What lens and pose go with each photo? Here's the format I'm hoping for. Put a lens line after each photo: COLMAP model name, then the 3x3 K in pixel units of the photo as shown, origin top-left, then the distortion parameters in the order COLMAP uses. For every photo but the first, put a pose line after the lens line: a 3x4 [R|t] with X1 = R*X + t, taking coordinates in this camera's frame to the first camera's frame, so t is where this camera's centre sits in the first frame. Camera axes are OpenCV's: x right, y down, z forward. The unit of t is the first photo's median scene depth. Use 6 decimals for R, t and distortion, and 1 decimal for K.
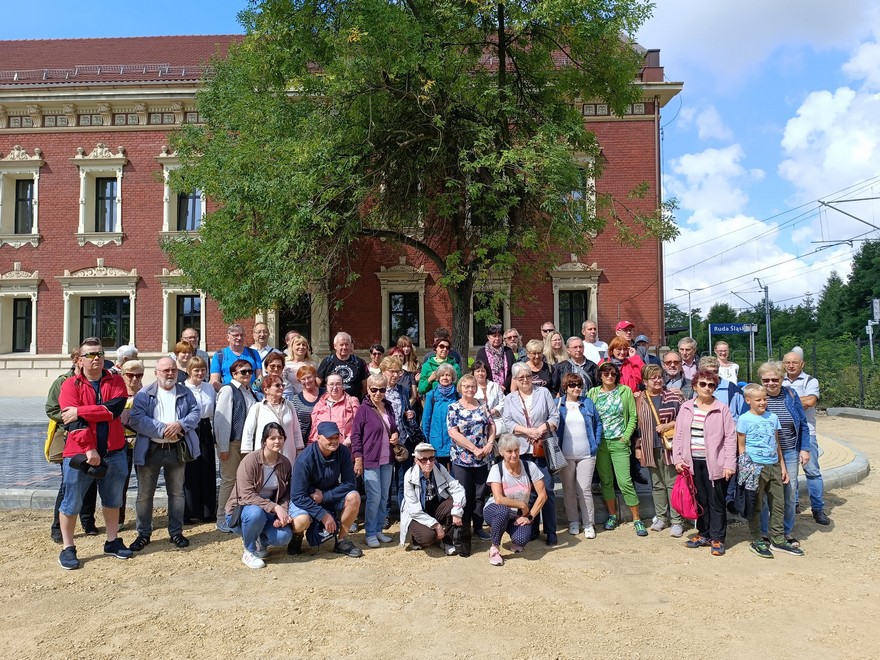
lens RADIAL K [[619.3, 0, 446.3], [0, 619.3, 324.5], [0, 0, 1]] dist [0.048608, -0.036251]
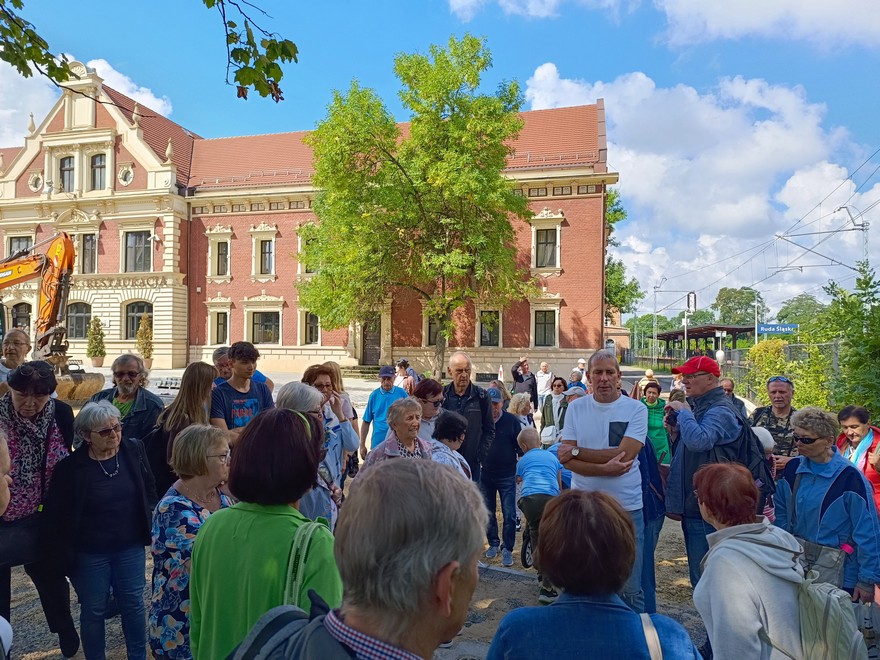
lens RADIAL K [[619.3, 0, 440.1], [0, 619.3, 333.2], [0, 0, 1]] dist [0.048608, -0.036251]
pose [[0.976142, 0.014386, -0.216654, 0.437491], [-0.006761, 0.999333, 0.035897, -0.080877], [0.217026, -0.033576, 0.975588, -0.843495]]
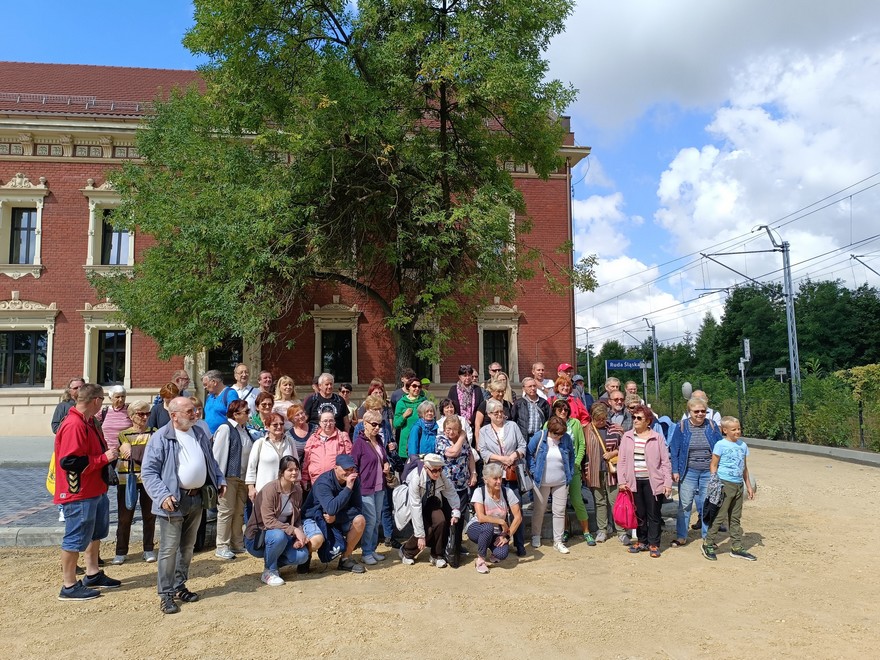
lens RADIAL K [[619.3, 0, 442.0], [0, 619.3, 331.0], [0, 0, 1]] dist [0.048608, -0.036251]
pose [[0.987788, 0.011933, 0.155349, -0.085239], [-0.005299, 0.999059, -0.043048, -0.009976], [-0.155717, 0.041699, 0.986921, -0.080170]]
